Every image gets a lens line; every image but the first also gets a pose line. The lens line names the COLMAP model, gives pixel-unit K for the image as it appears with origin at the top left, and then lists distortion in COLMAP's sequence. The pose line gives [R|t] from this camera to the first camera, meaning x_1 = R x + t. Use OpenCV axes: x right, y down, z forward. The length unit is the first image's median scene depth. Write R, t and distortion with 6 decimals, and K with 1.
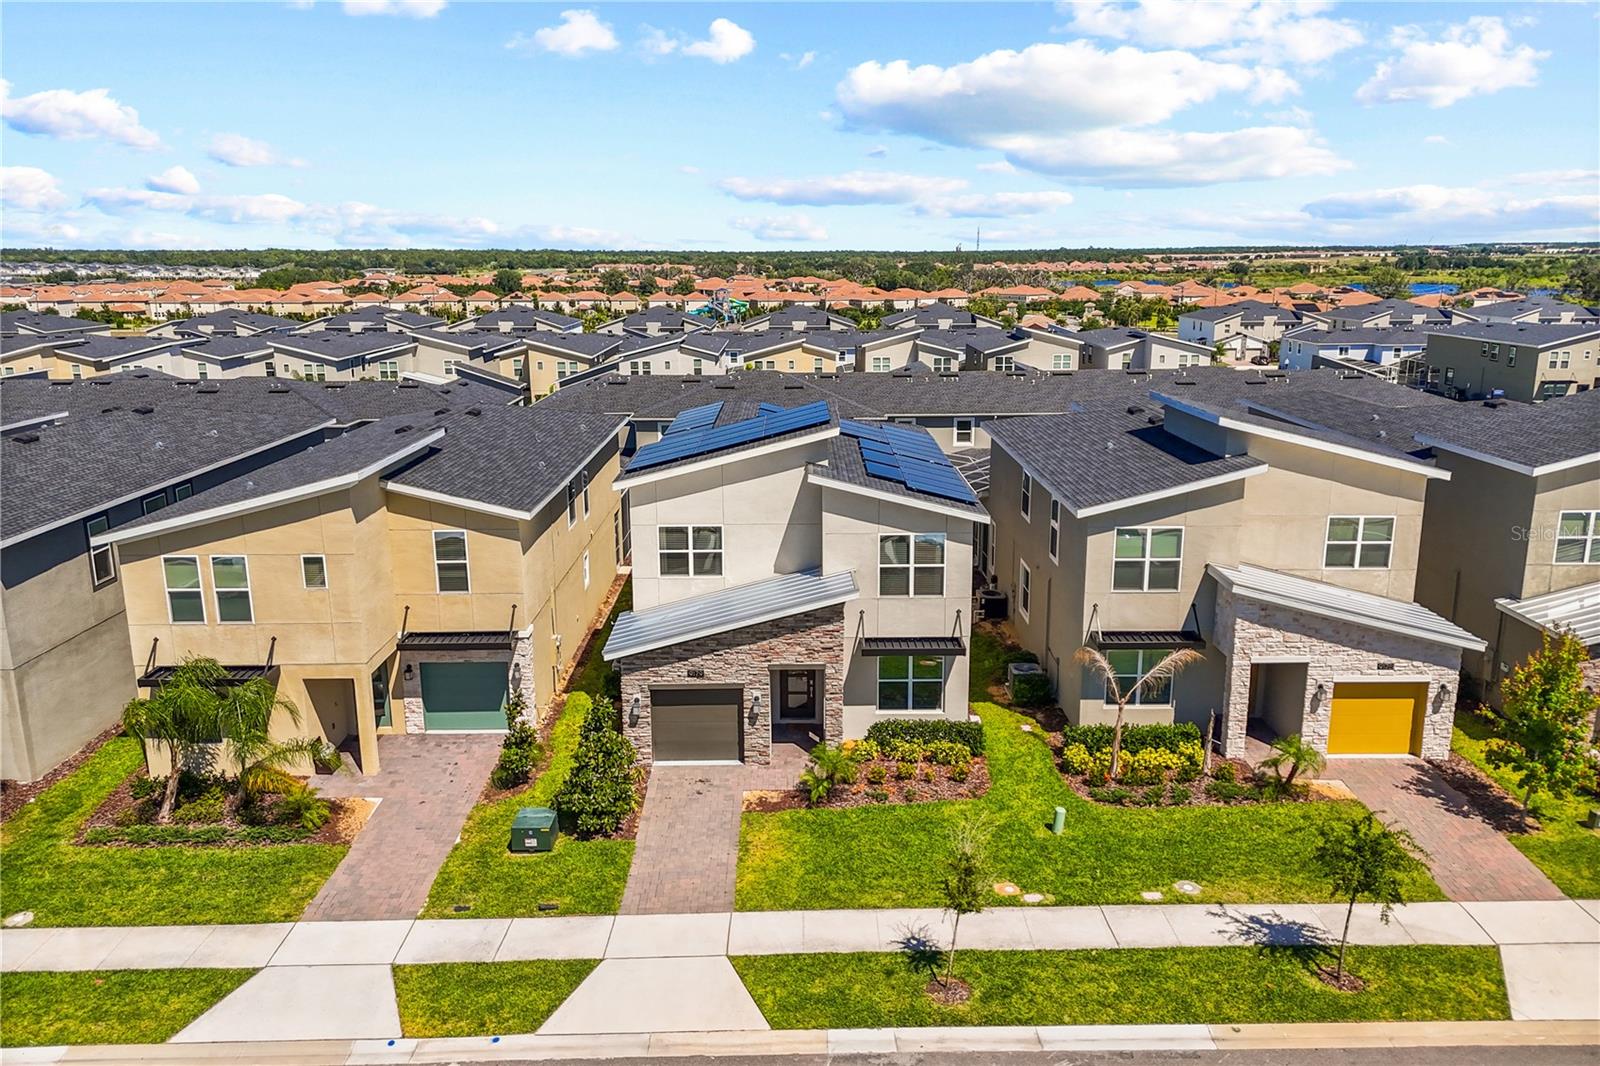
lens RADIAL K [[1166.9, 0, 804.5], [0, 1166.9, 525.5], [0, 0, 1]] dist [0.049434, -0.038089]
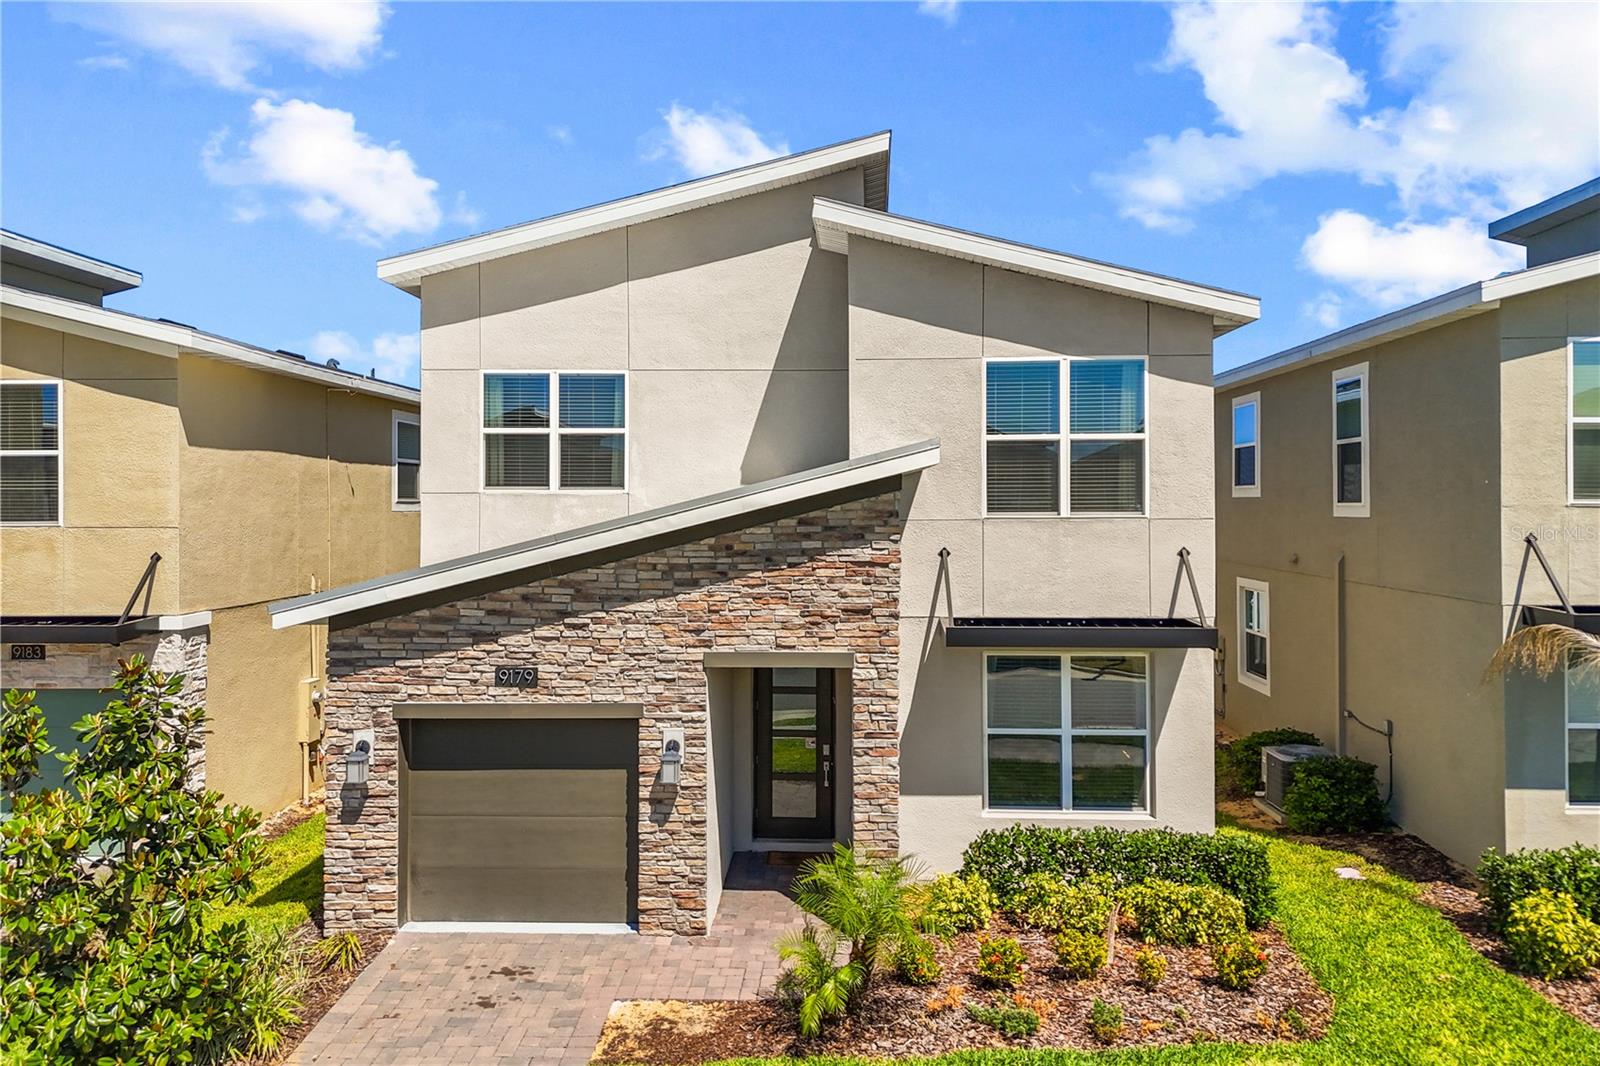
lens RADIAL K [[1166.9, 0, 808.6], [0, 1166.9, 505.8], [0, 0, 1]] dist [0.049434, -0.038089]
pose [[0.998709, 0.002103, -0.050757, 0.022365], [-0.013718, 0.973189, -0.229598, 0.155953], [0.048914, 0.229998, 0.971961, 0.601050]]
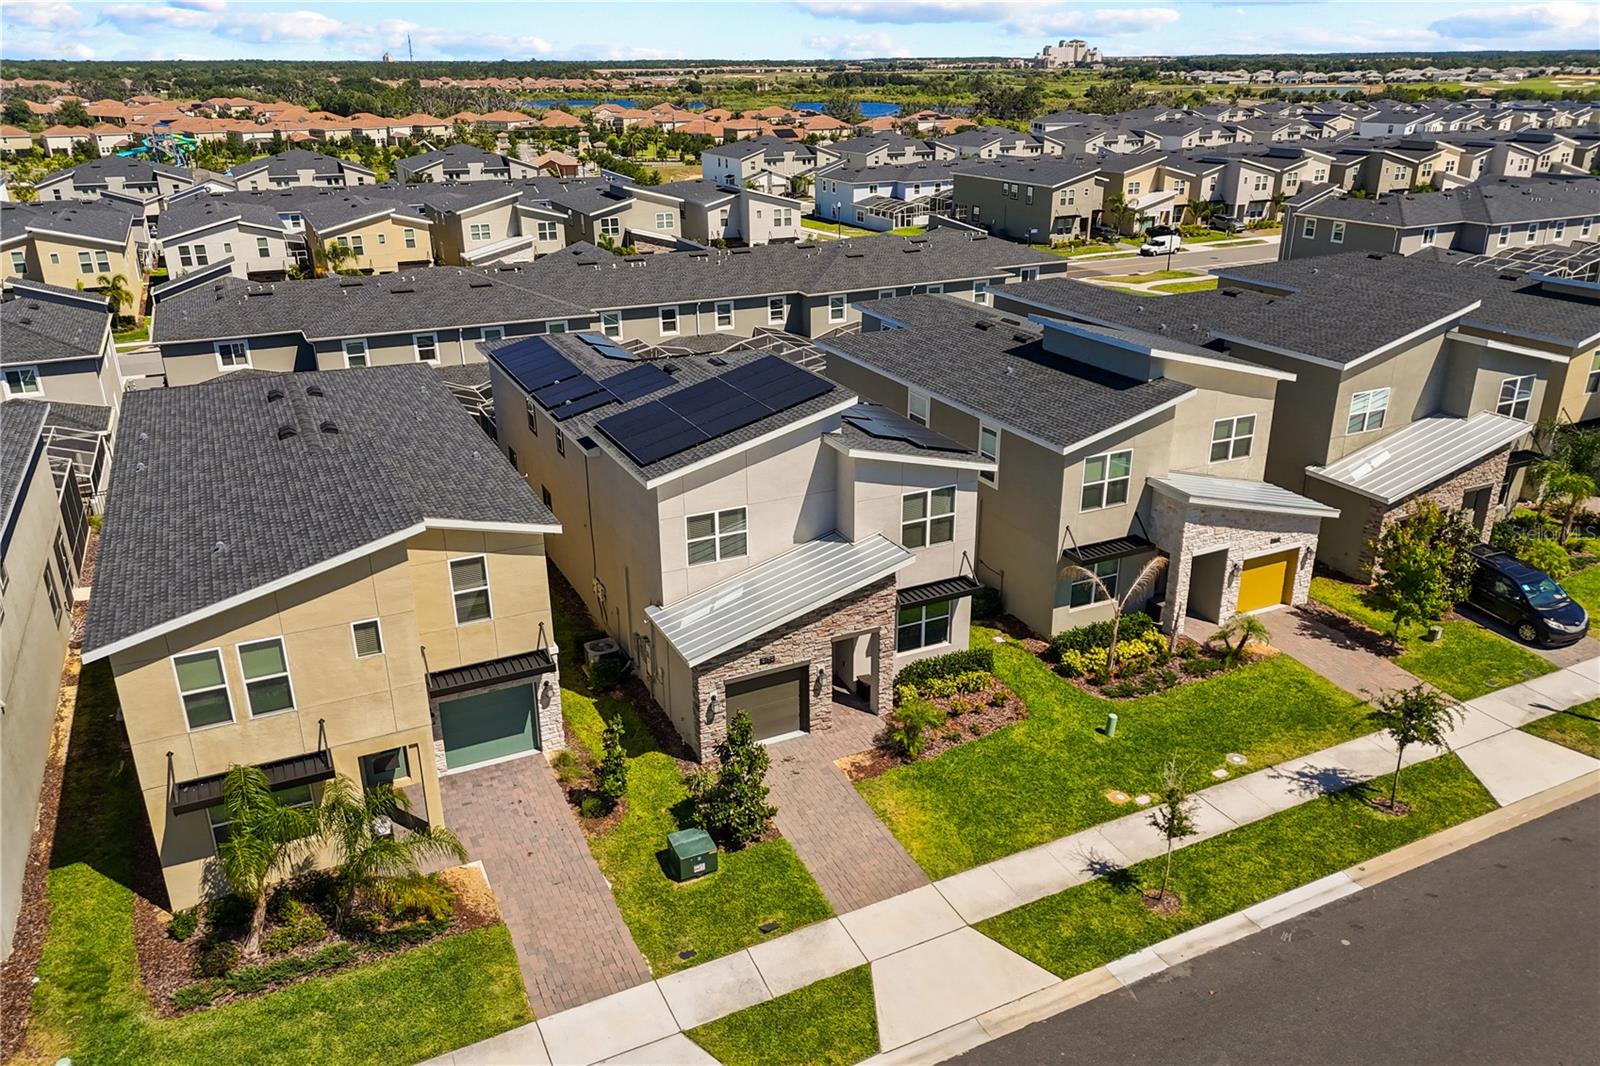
lens RADIAL K [[1166.9, 0, 797.5], [0, 1166.9, 533.9], [0, 0, 1]] dist [0.049434, -0.038089]
pose [[0.904207, -0.160529, 0.395778, -0.439973], [0.099244, 0.980283, 0.170871, -0.145564], [-0.415404, -0.115224, 0.902310, 0.092593]]
